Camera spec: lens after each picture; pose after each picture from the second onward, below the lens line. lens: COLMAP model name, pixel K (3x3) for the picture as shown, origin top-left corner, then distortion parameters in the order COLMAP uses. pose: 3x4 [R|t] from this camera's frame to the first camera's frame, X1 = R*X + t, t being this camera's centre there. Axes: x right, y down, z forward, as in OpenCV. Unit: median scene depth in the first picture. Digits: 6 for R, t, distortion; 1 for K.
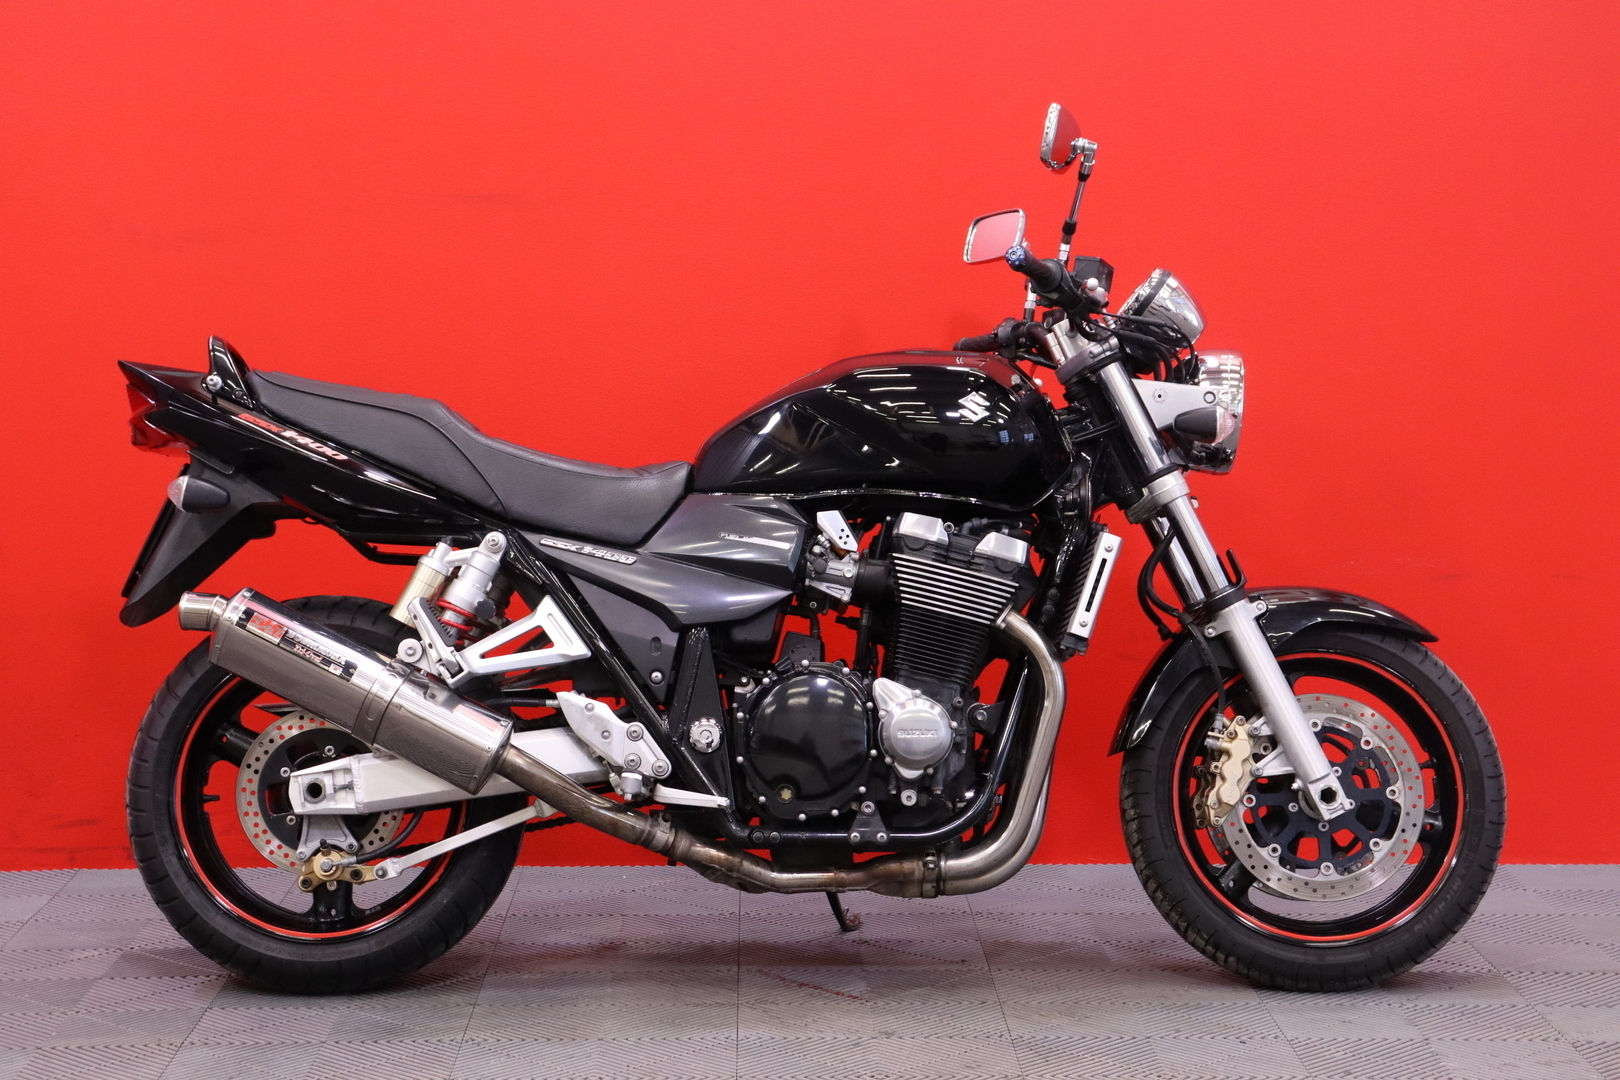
lens RADIAL K [[3452.5, 0, 810.0], [0, 3452.5, 540.0], [0, 0, 1]] dist [0.056240, 0.082633]
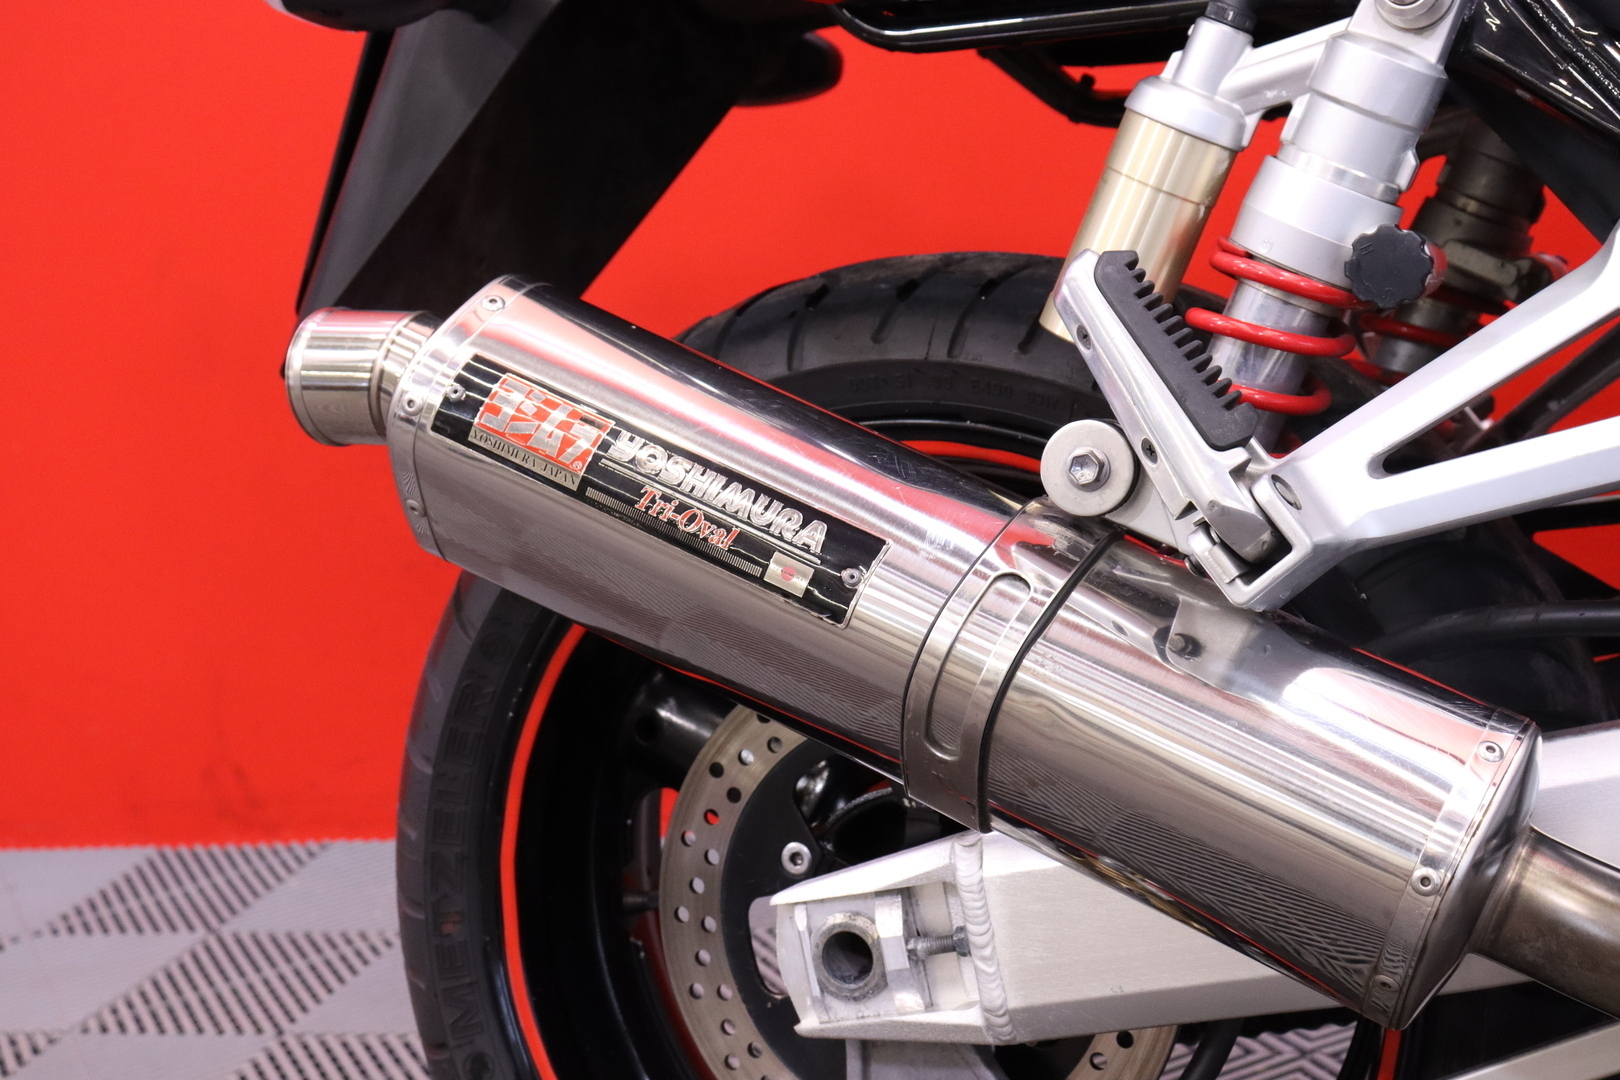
lens RADIAL K [[2599.4, 0, 810.0], [0, 2599.4, 540.0], [0, 0, 1]] dist [0.019172, 0.047863]
pose [[0.910390, -0.055419, -0.410024, -0.056550], [0.118421, 0.984433, 0.129879, 0.010295], [0.396443, -0.166796, 0.902780, 0.813800]]
